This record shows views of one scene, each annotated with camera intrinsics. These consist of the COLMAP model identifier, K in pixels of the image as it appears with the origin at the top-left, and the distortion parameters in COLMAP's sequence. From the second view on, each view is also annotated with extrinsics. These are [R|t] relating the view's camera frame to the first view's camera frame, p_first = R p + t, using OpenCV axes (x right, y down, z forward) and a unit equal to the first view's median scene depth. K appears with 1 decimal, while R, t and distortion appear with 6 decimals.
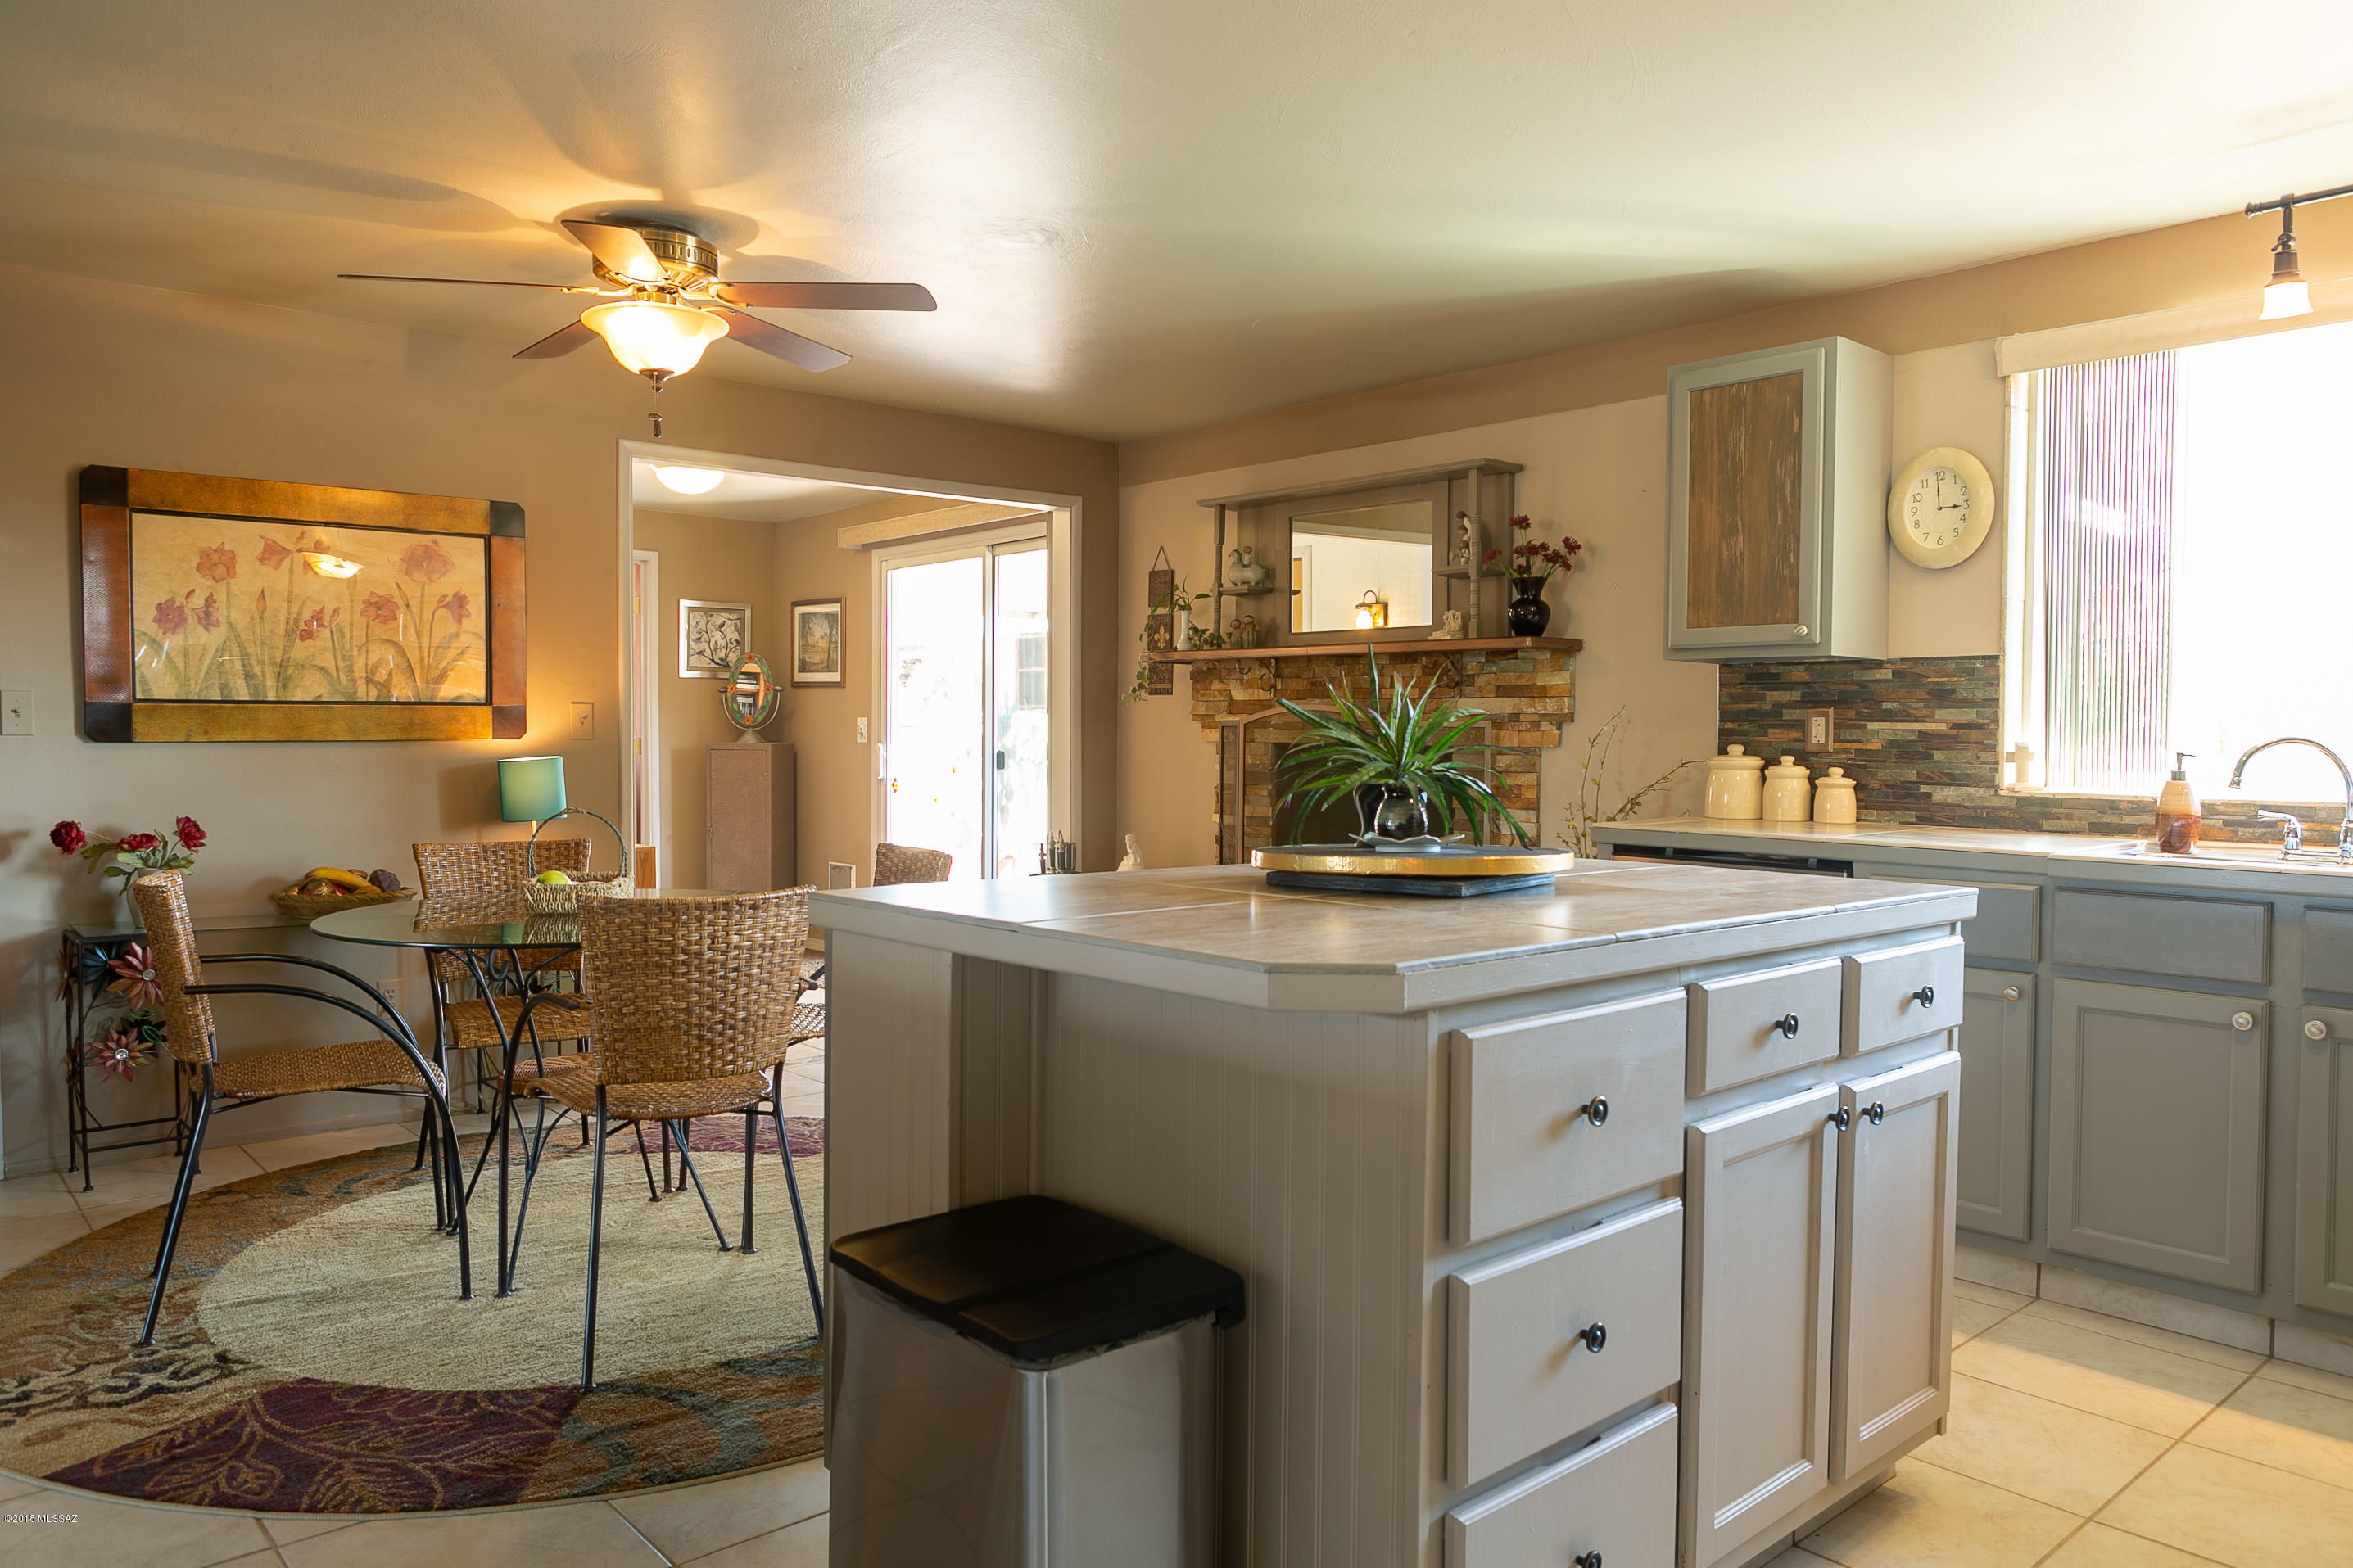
lens RADIAL K [[1594.3, 0, 1167.5], [0, 1594.3, 777.9], [0, 0, 1]] dist [-0.025203, 0.008067]
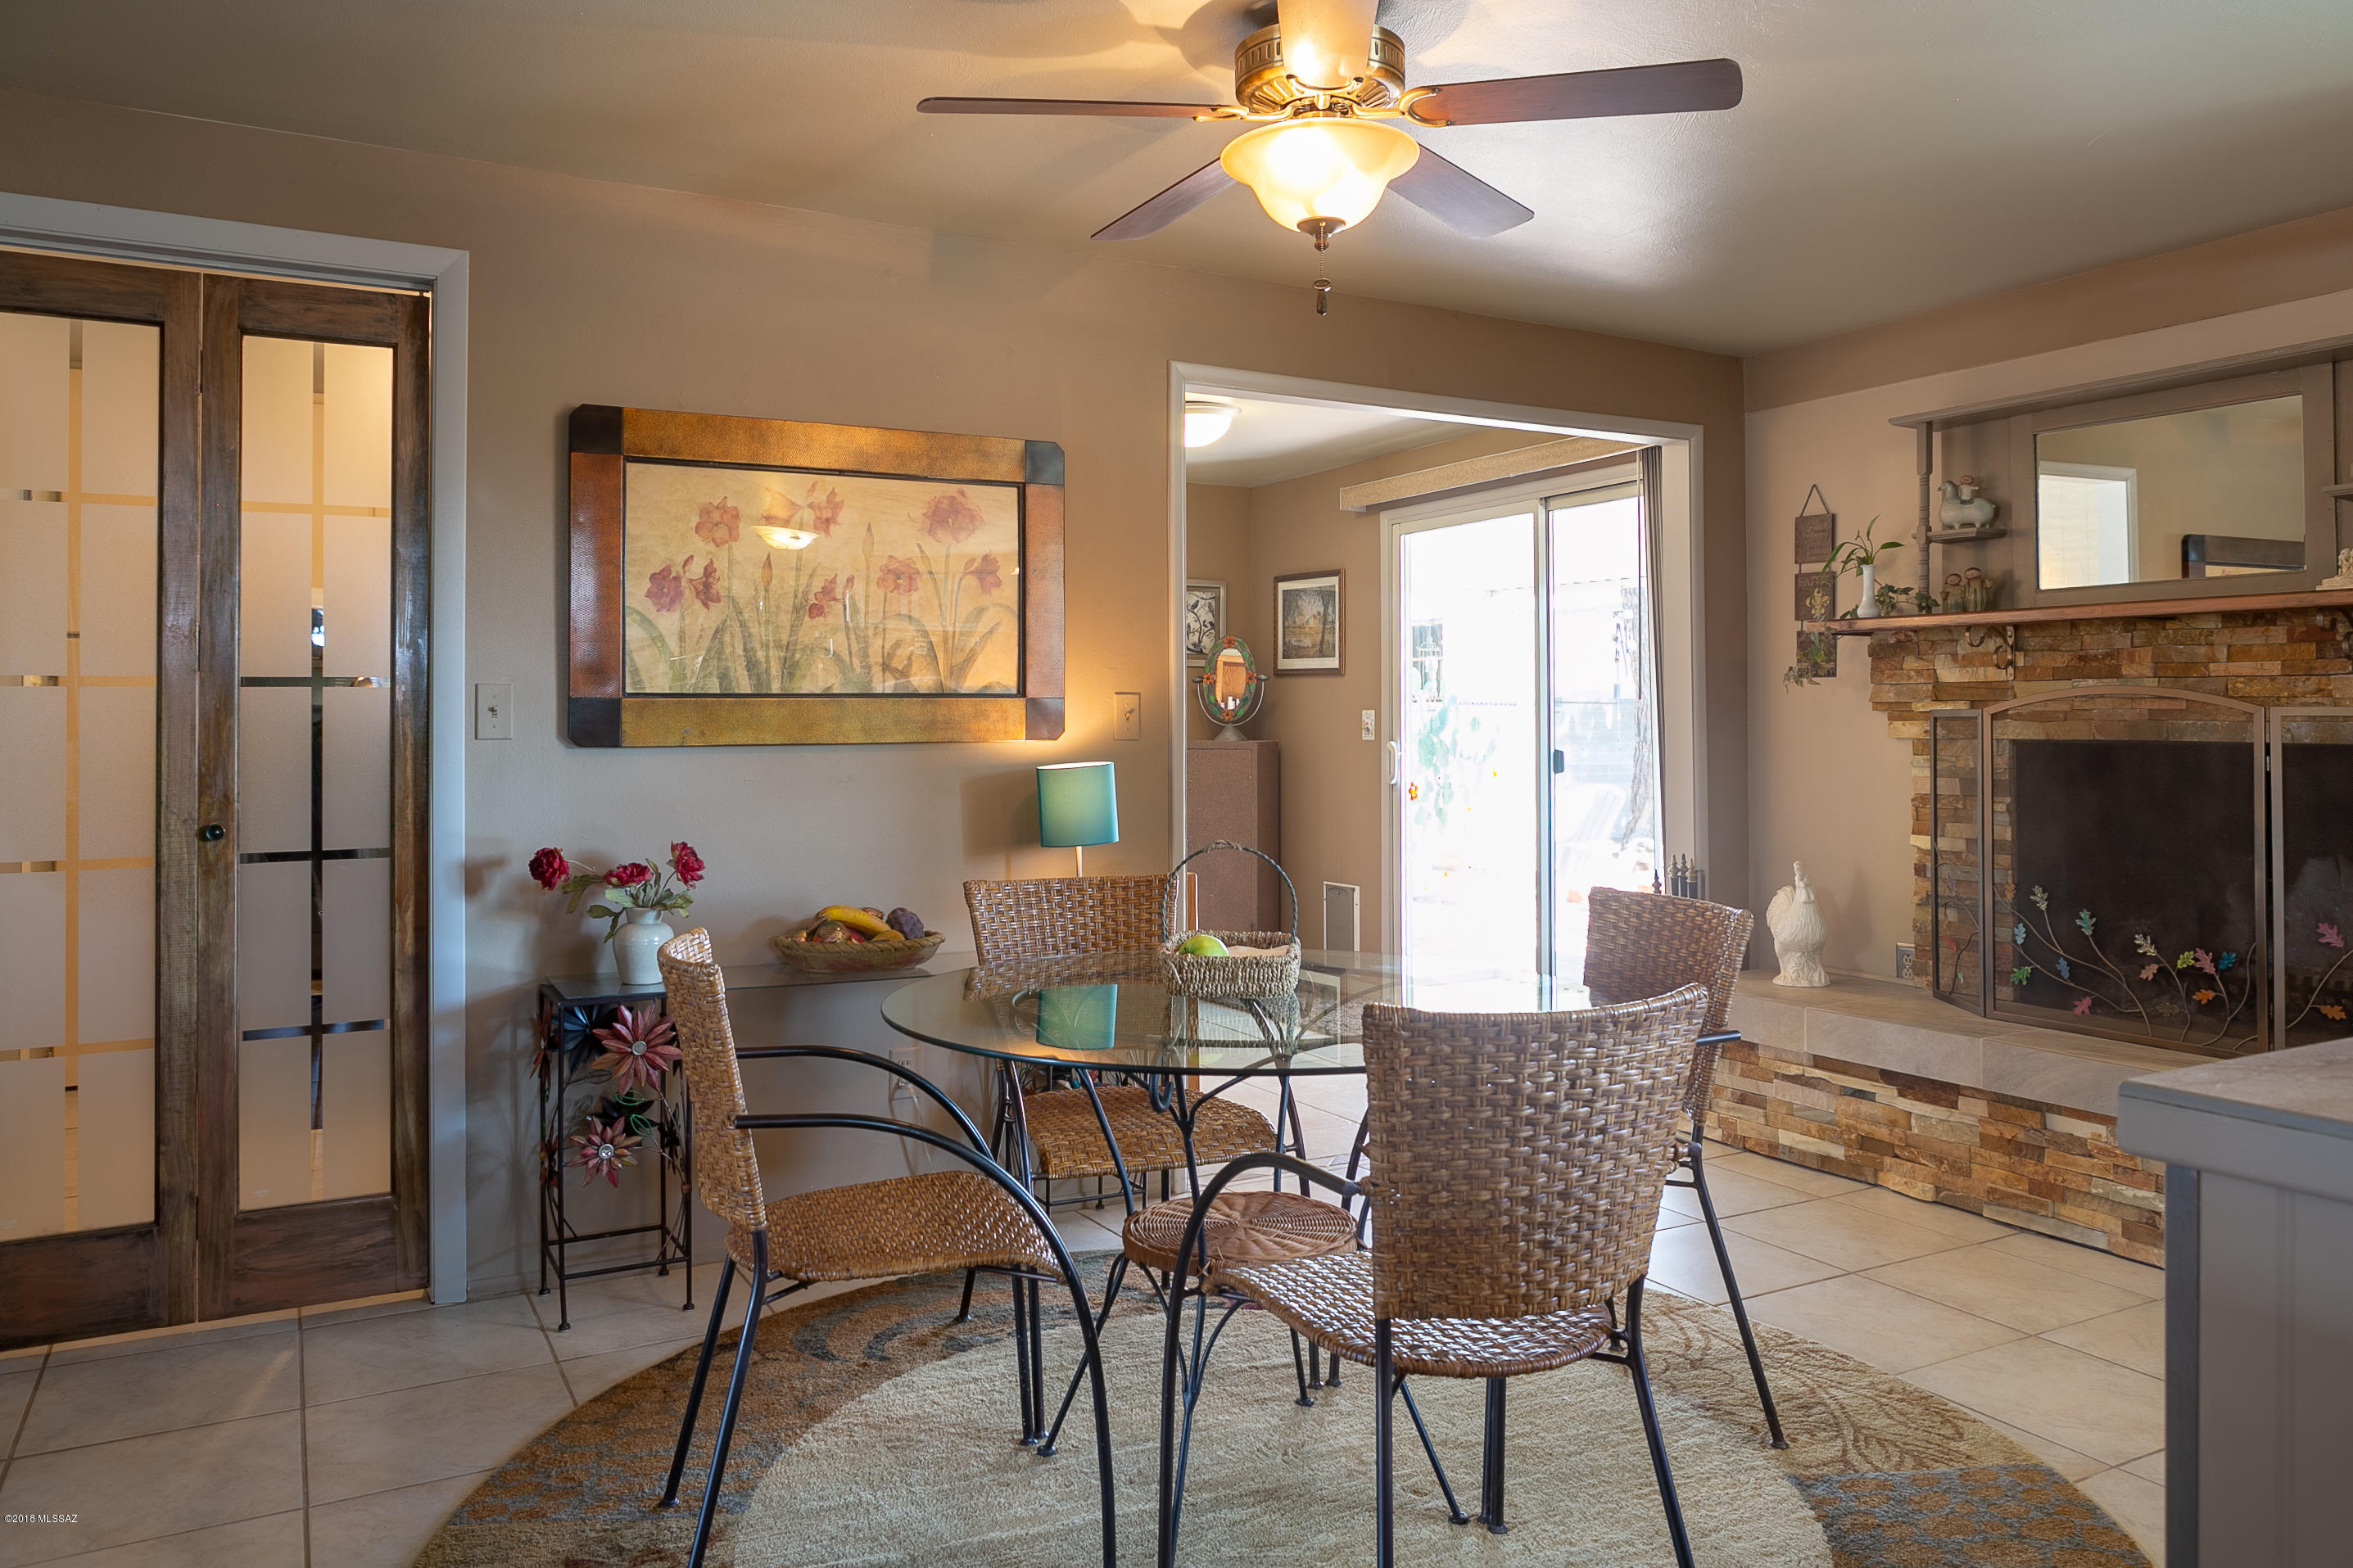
lens RADIAL K [[1654.9, 0, 1176.4], [0, 1654.9, 671.6], [0, 0, 1]] dist [-0.026523, -0.000296]
pose [[0.977155, -0.013178, -0.212120, -0.198913], [0.000112, 0.998108, -0.061493, -0.008984], [0.212528, 0.060064, 0.975307, 0.239038]]
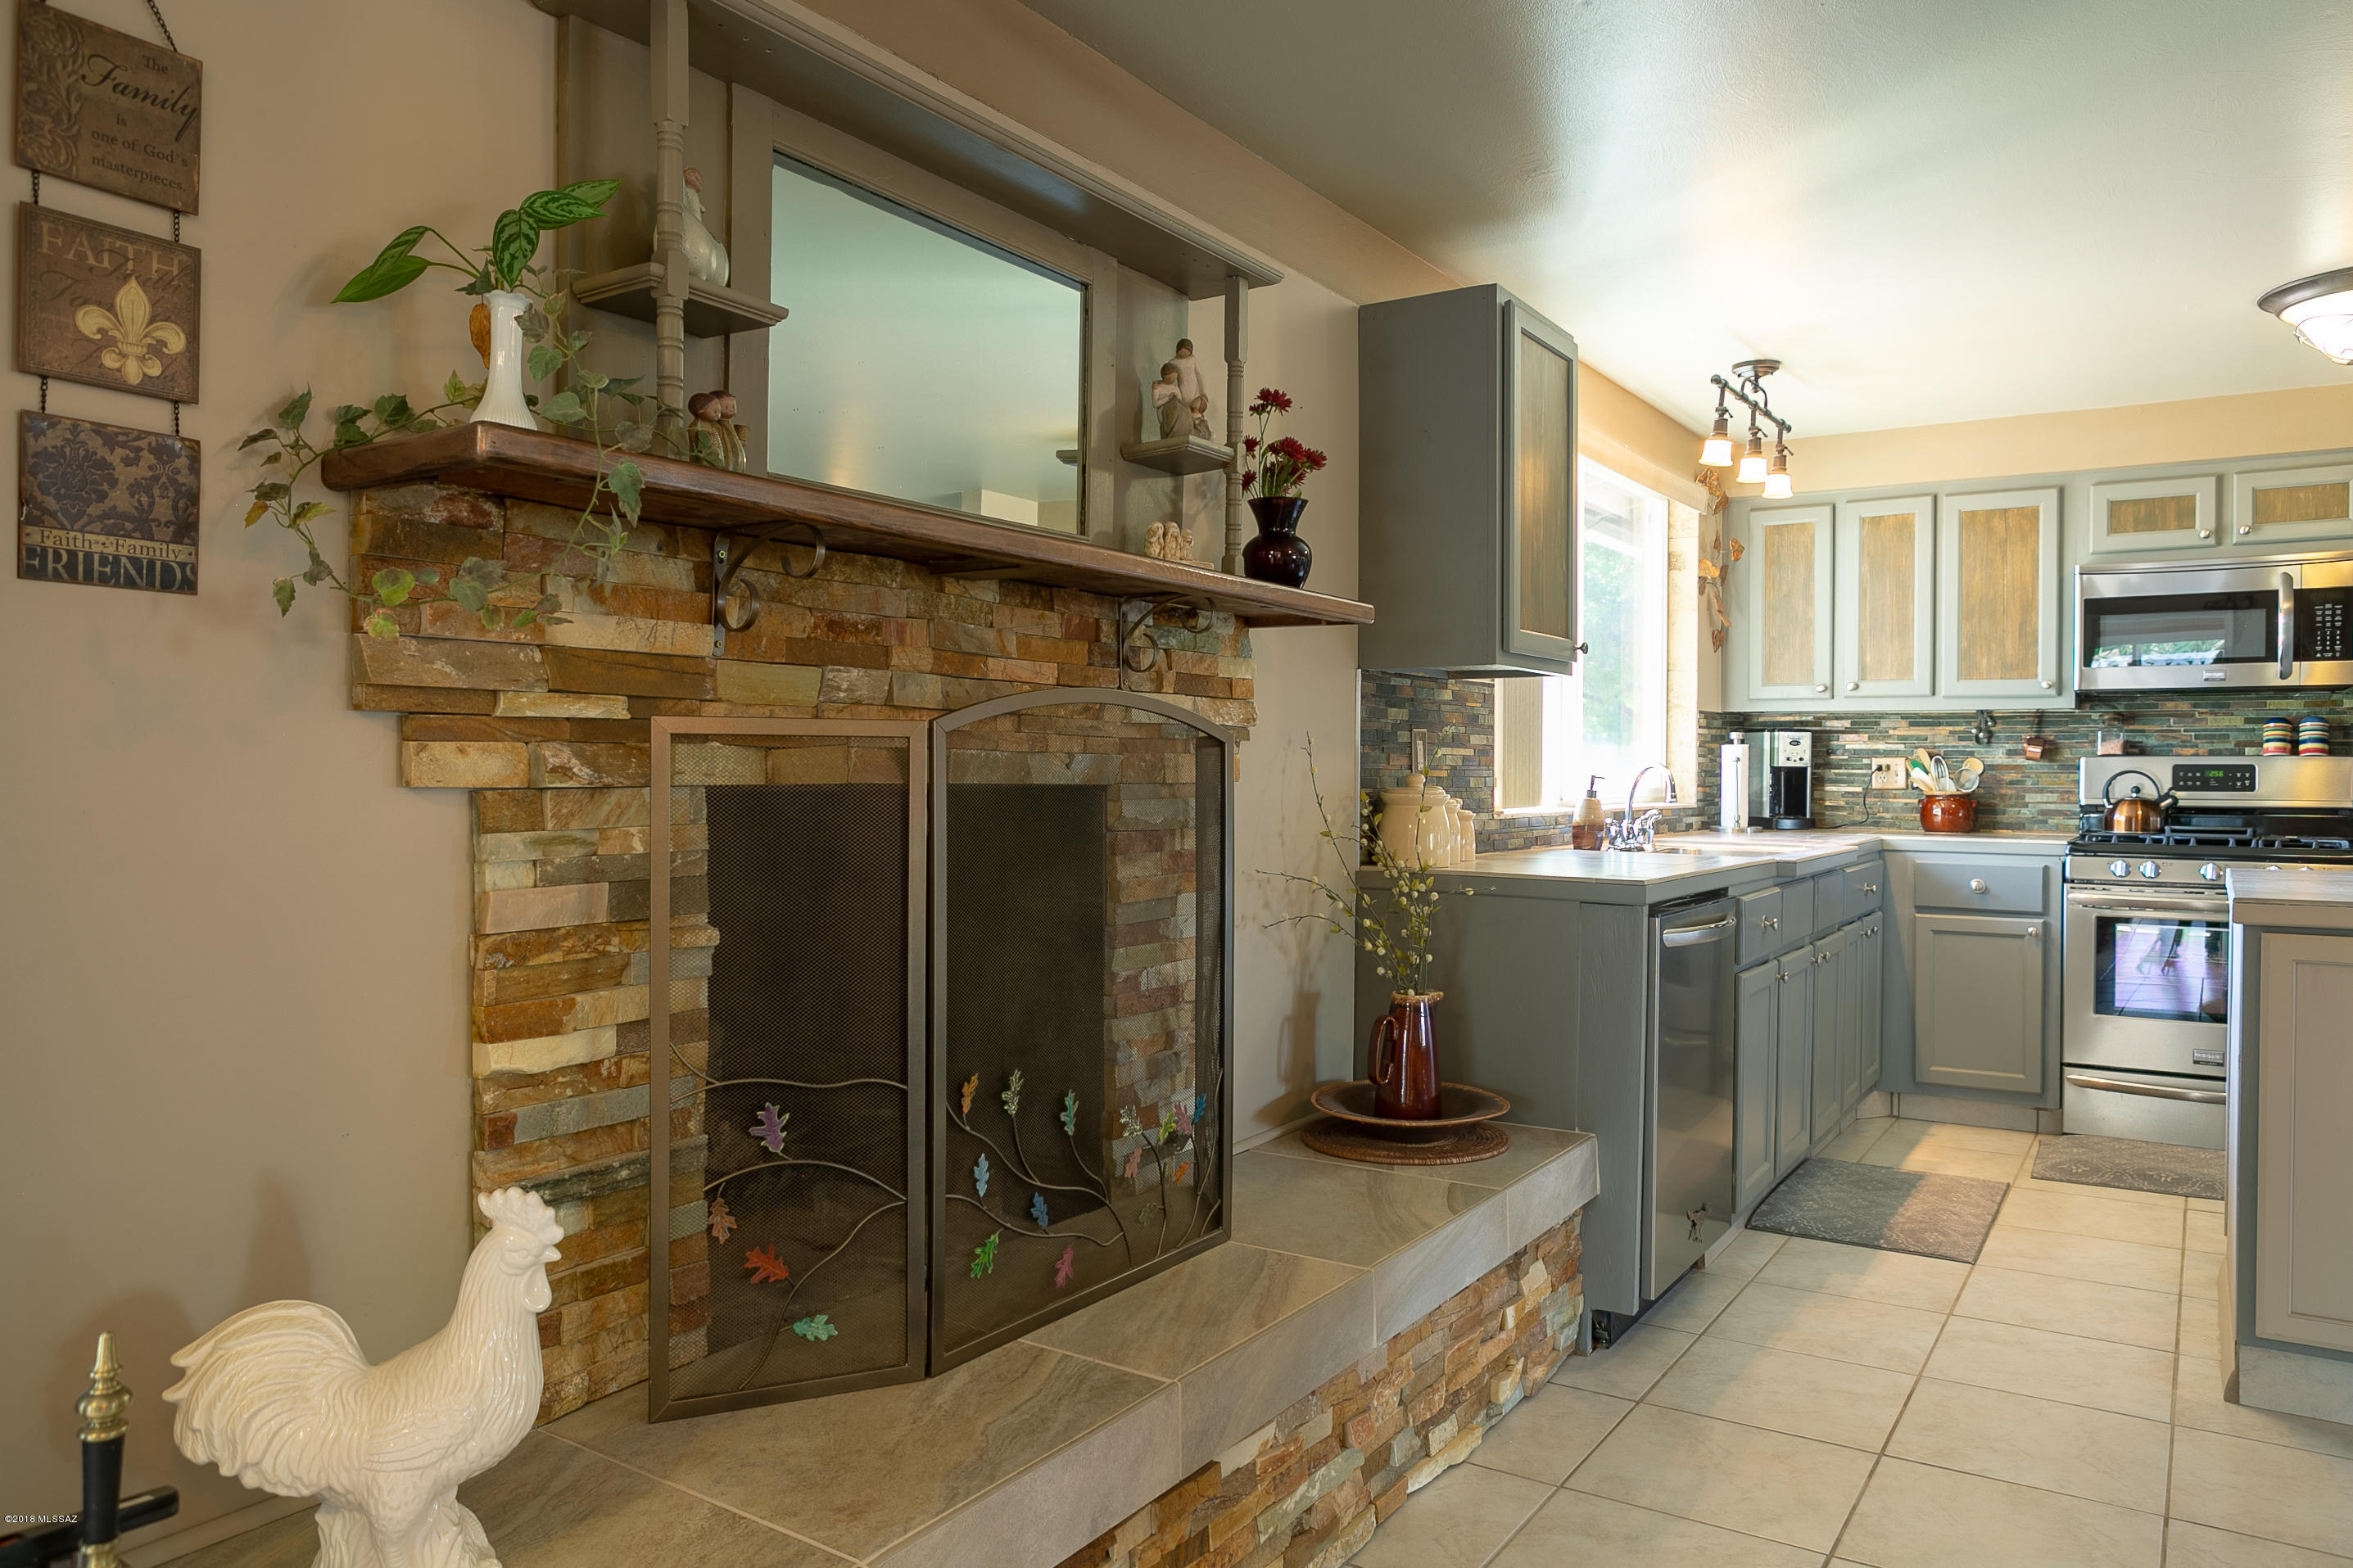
lens RADIAL K [[1594.3, 0, 1167.5], [0, 1594.3, 777.9], [0, 0, 1]] dist [-0.025203, 0.008067]
pose [[-0.271347, -0.015125, 0.962363, -0.375884], [0.021140, 0.999542, 0.021670, -0.038727], [-0.962249, 0.026224, -0.270903, 1.333942]]
